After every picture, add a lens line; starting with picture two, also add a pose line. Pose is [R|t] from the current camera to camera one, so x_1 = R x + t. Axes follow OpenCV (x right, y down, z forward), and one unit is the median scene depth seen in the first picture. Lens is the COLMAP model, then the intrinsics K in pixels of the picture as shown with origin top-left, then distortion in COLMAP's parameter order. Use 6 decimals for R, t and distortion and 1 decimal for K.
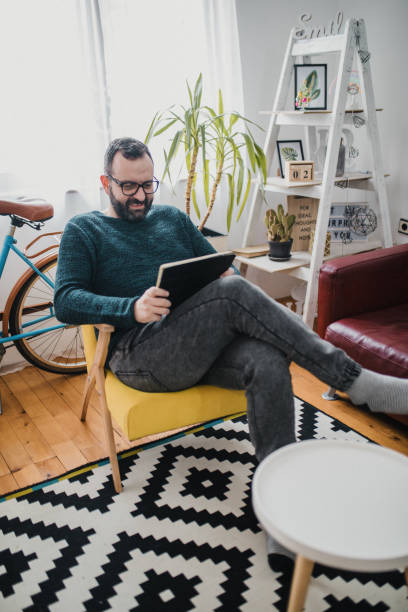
lens RADIAL K [[582.9, 0, 203.8], [0, 582.9, 318.2], [0, 0, 1]] dist [-0.012108, 0.029024]
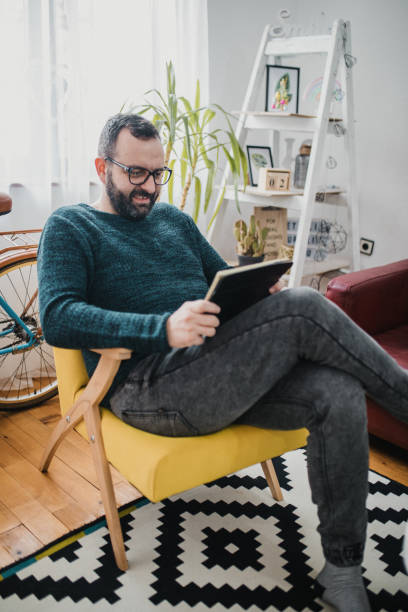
lens RADIAL K [[582.9, 0, 203.8], [0, 582.9, 318.2], [0, 0, 1]] dist [-0.012108, 0.029024]
pose [[0.972475, 0.011511, 0.232723, -0.219261], [-0.002045, 0.999162, -0.040877, 0.001219], [-0.232999, 0.039276, 0.971684, 0.218778]]
